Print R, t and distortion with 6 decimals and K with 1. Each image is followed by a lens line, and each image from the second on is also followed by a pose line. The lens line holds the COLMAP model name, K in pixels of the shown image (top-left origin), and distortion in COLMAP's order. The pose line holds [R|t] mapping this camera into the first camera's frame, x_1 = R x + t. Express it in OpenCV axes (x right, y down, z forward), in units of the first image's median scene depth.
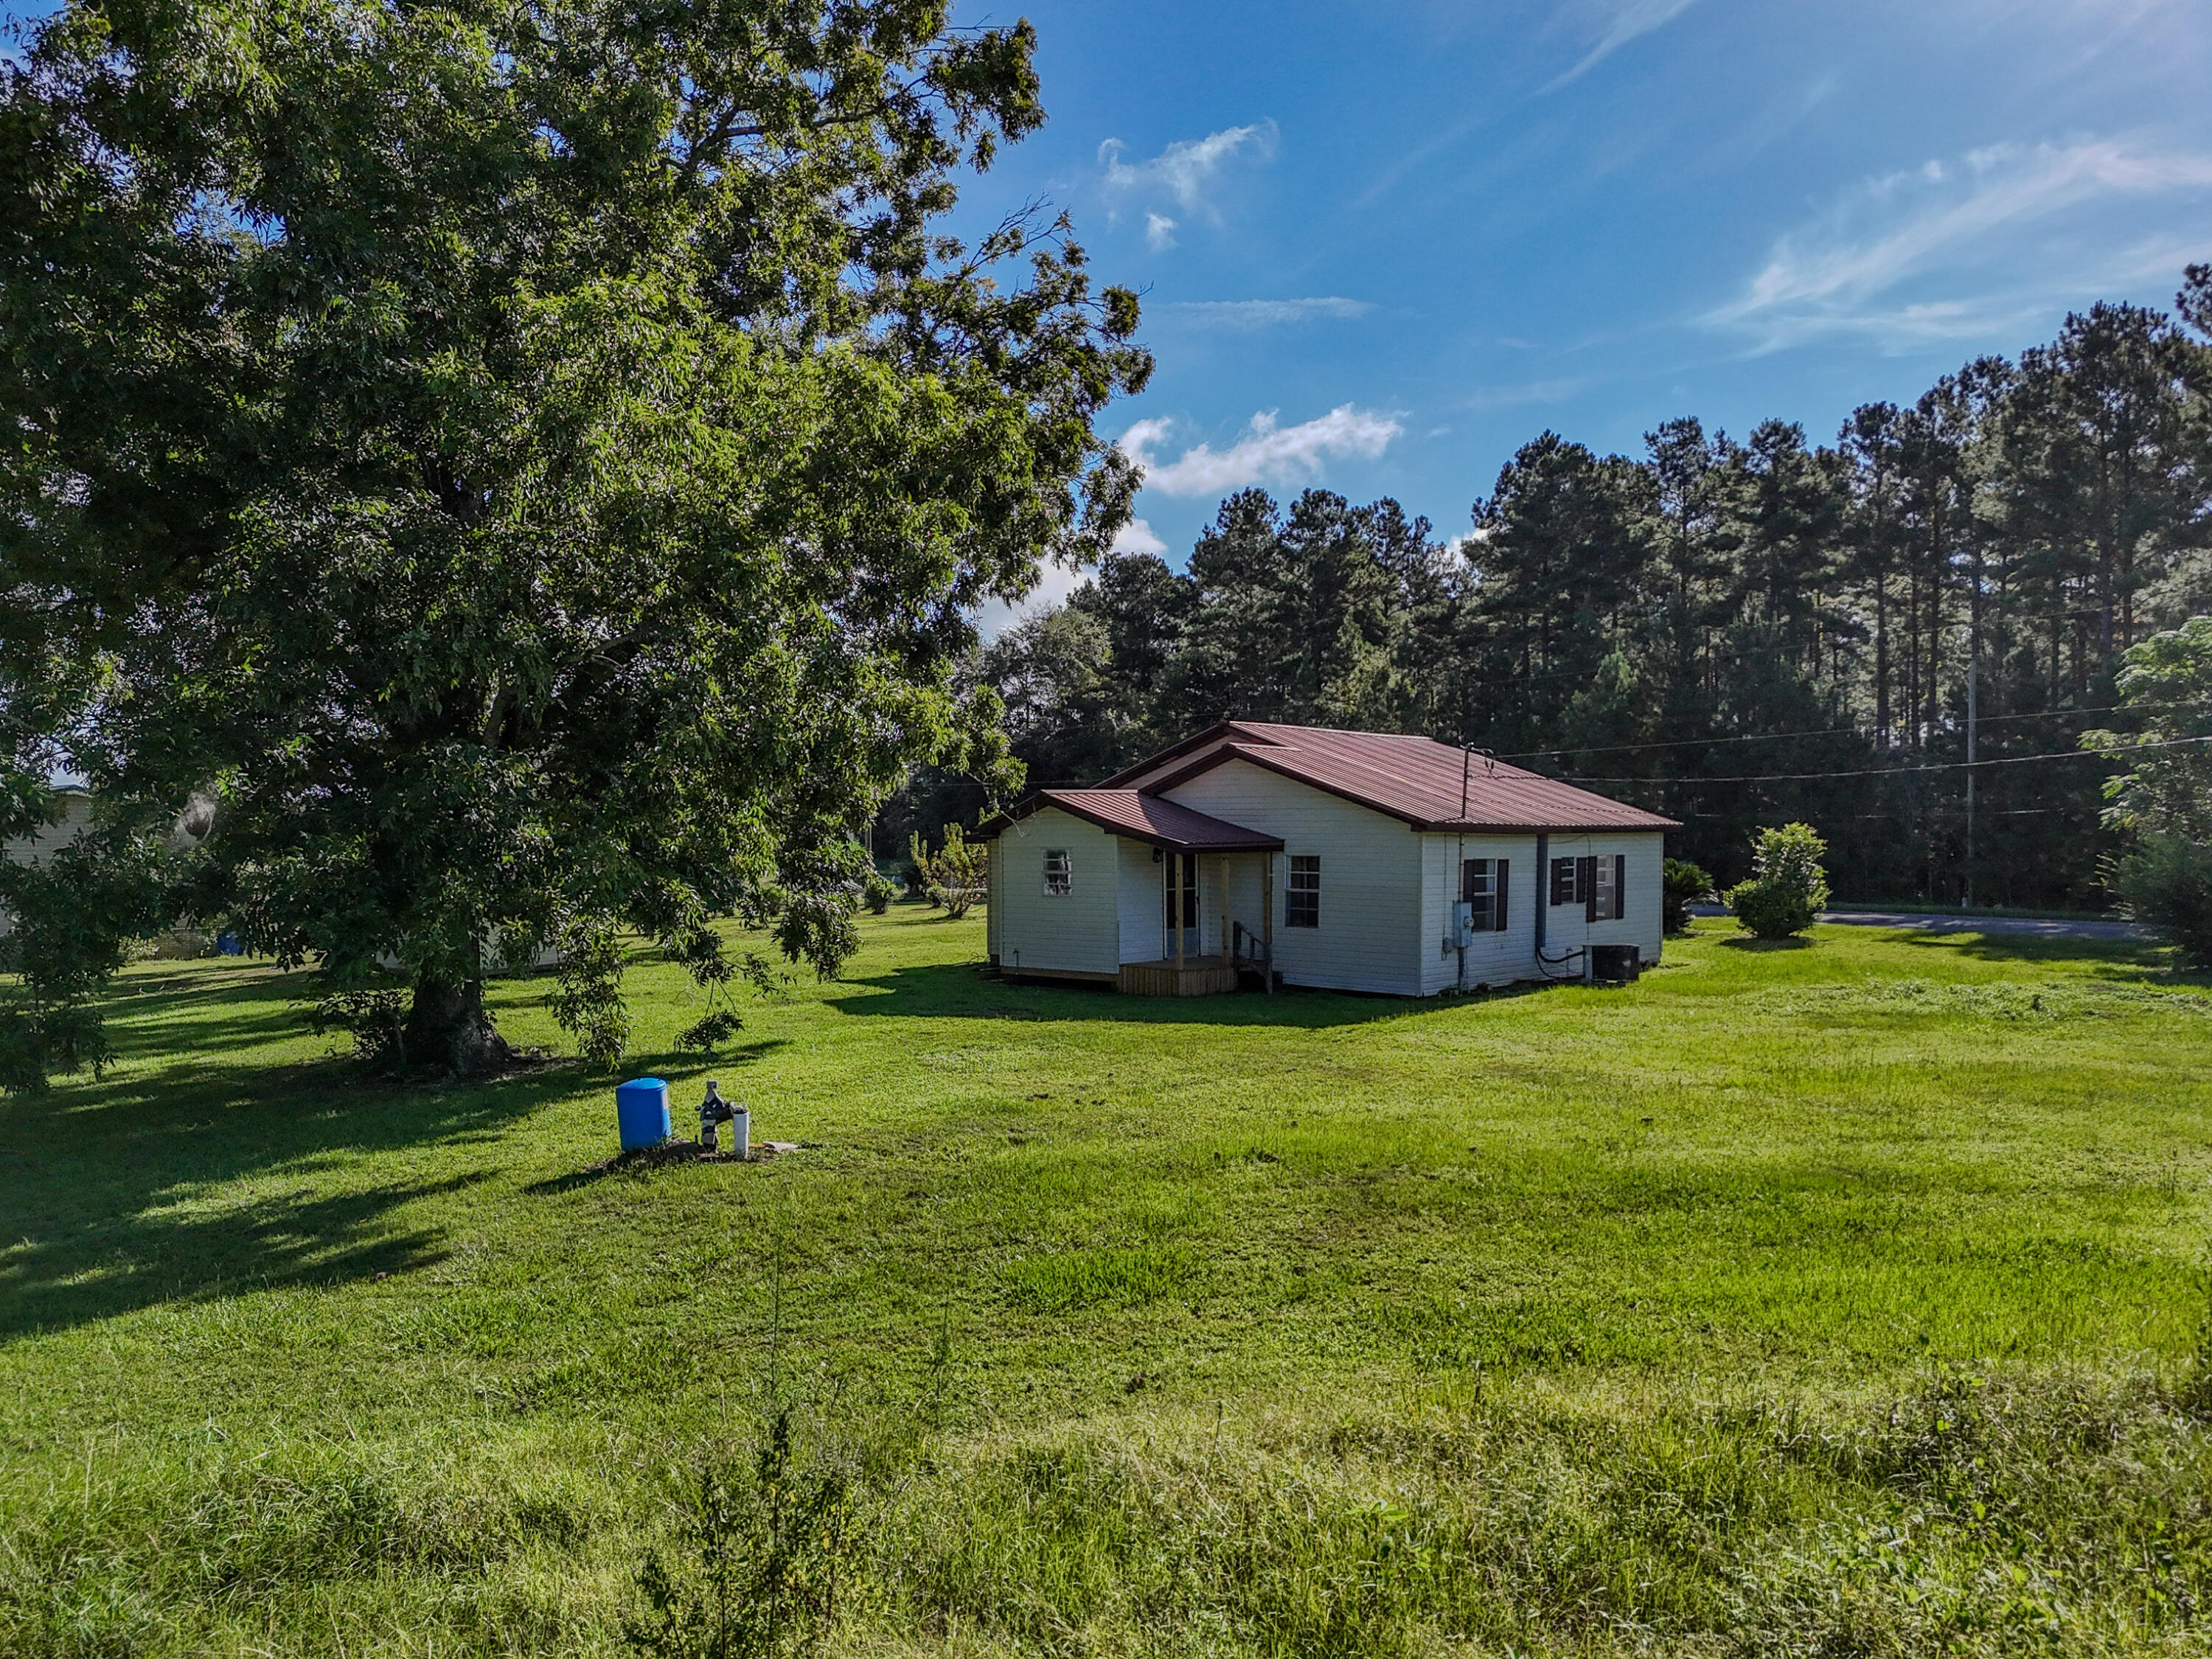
lens RADIAL K [[1536.3, 0, 1106.0], [0, 1536.3, 829.5], [0, 0, 1]] dist [0.054609, -0.000204]
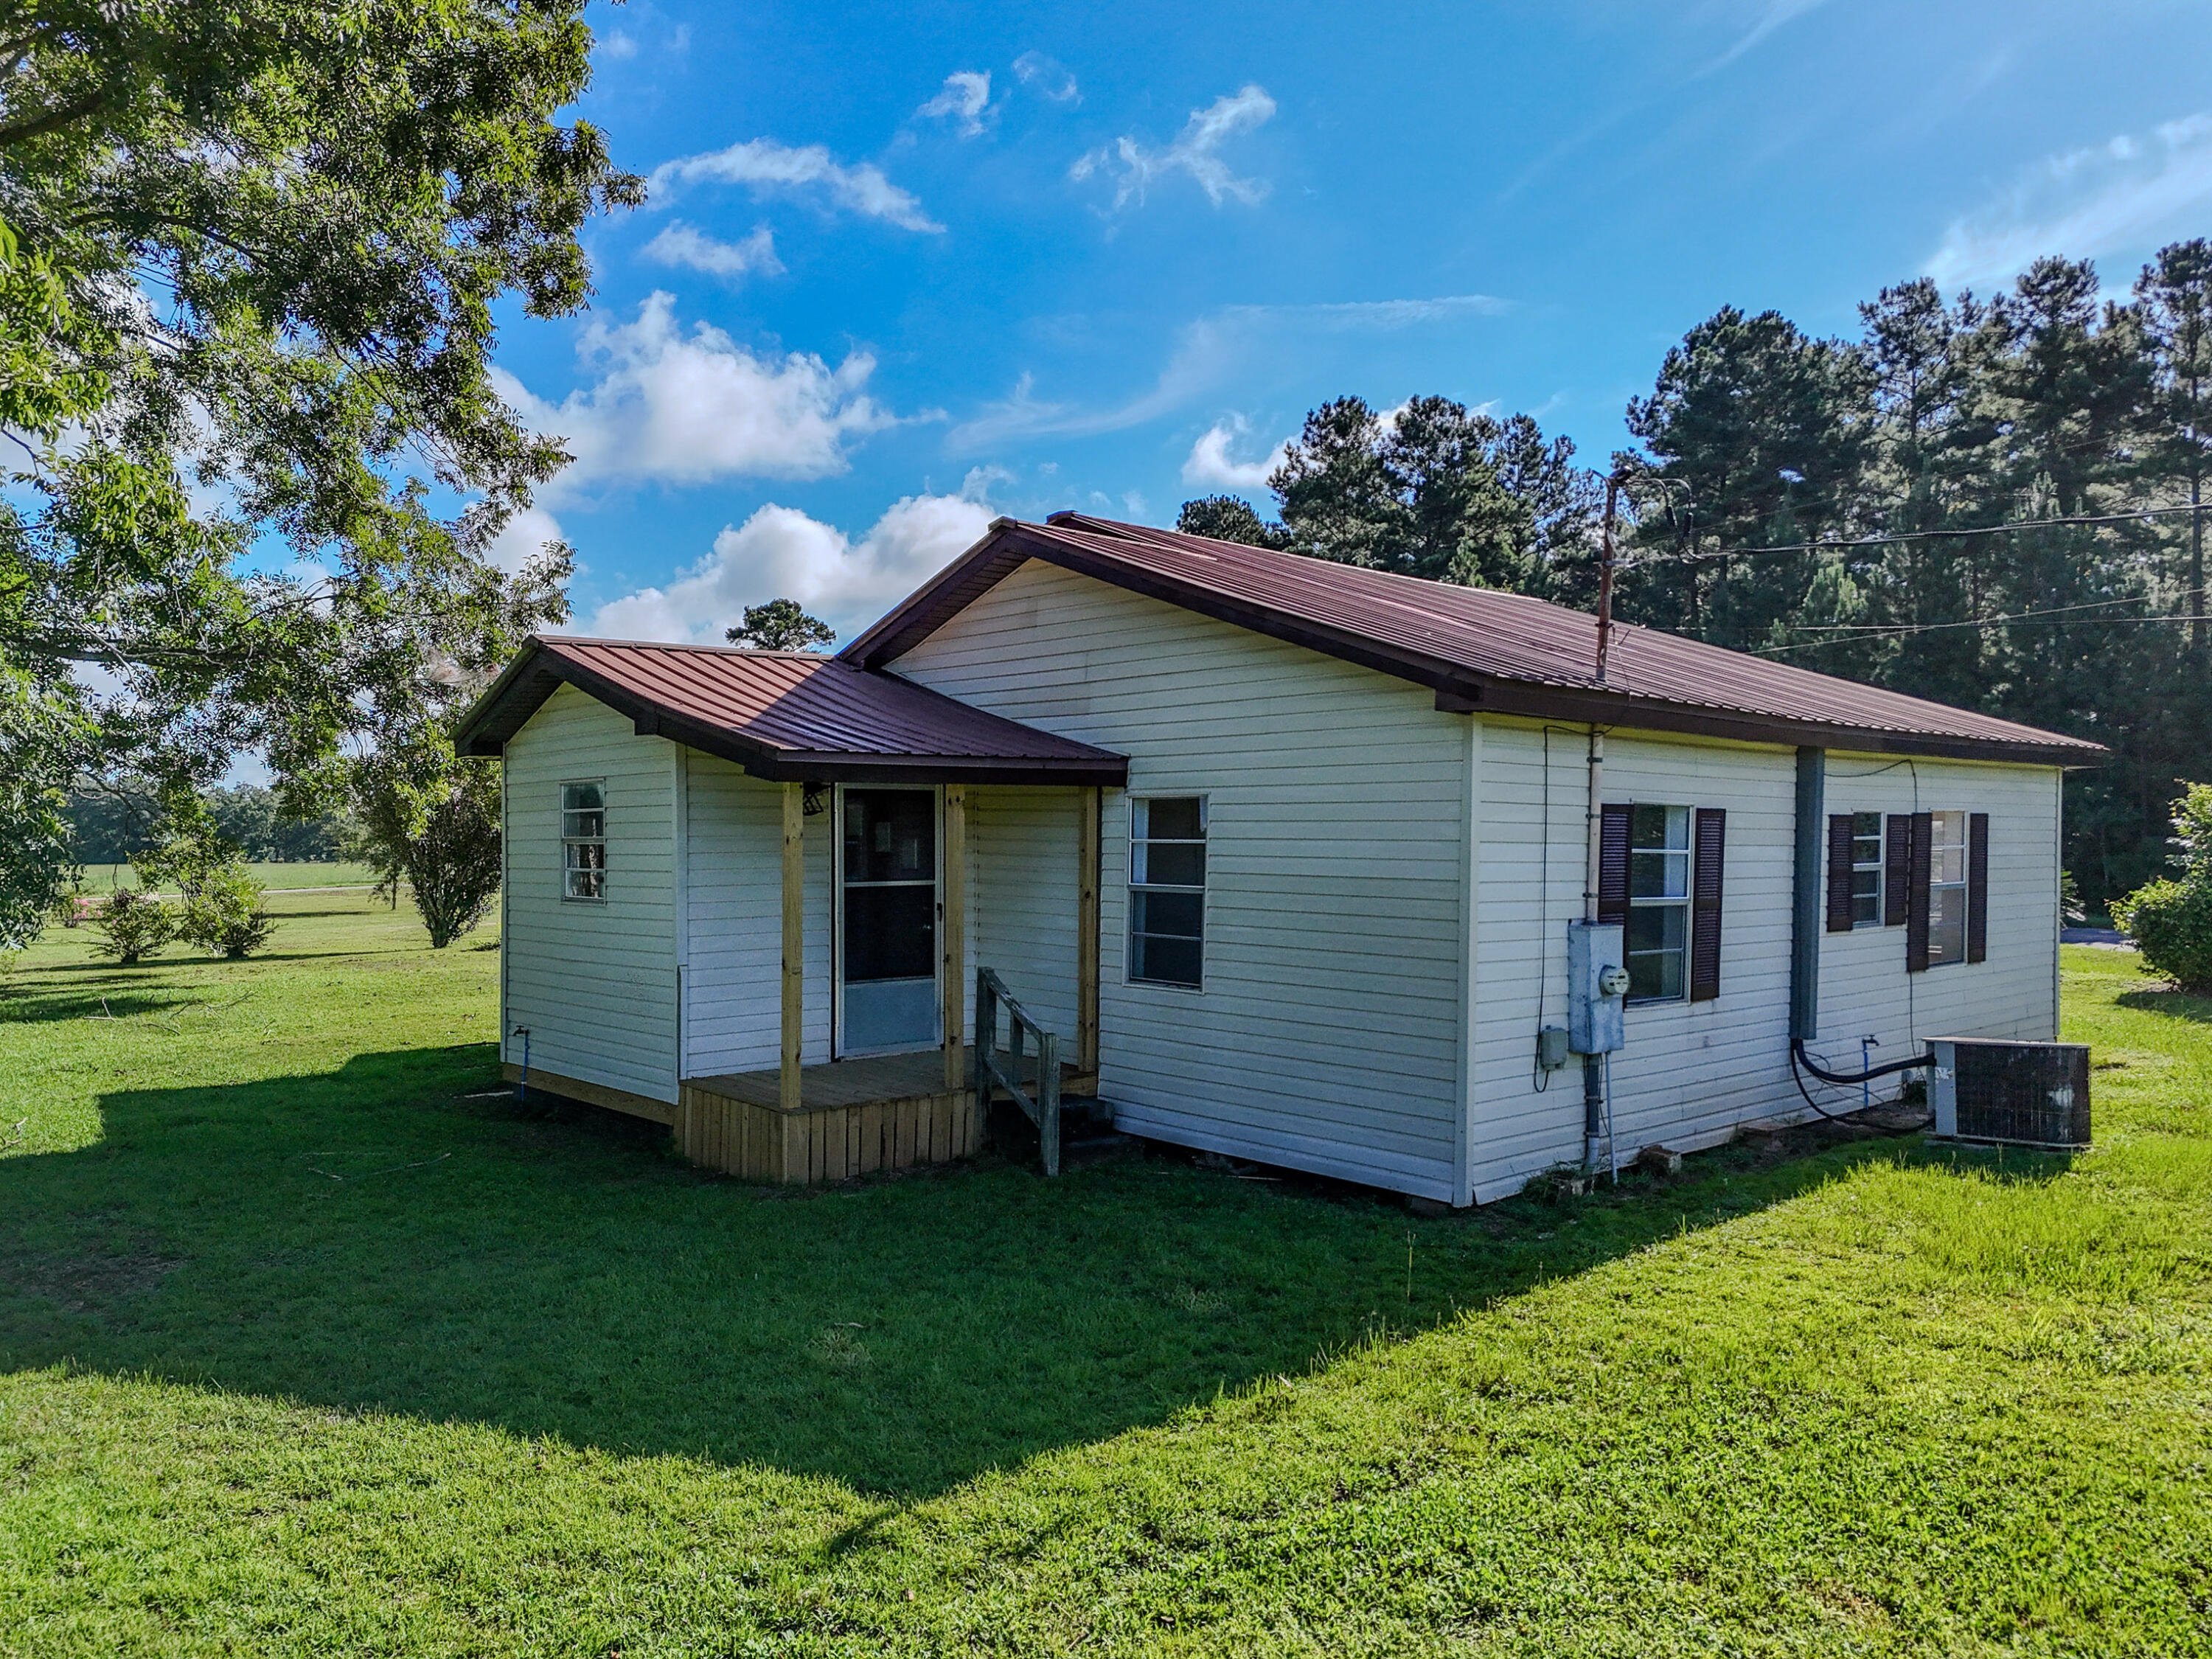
lens RADIAL K [[1635.5, 0, 1106.0], [0, 1635.5, 829.5], [0, 0, 1]] dist [0.089881, -0.073587]
pose [[0.997424, 0.004102, -0.071617, 0.040661], [-0.004214, 0.999990, -0.001416, 0.007391], [0.071611, 0.001715, 0.997431, 0.171018]]
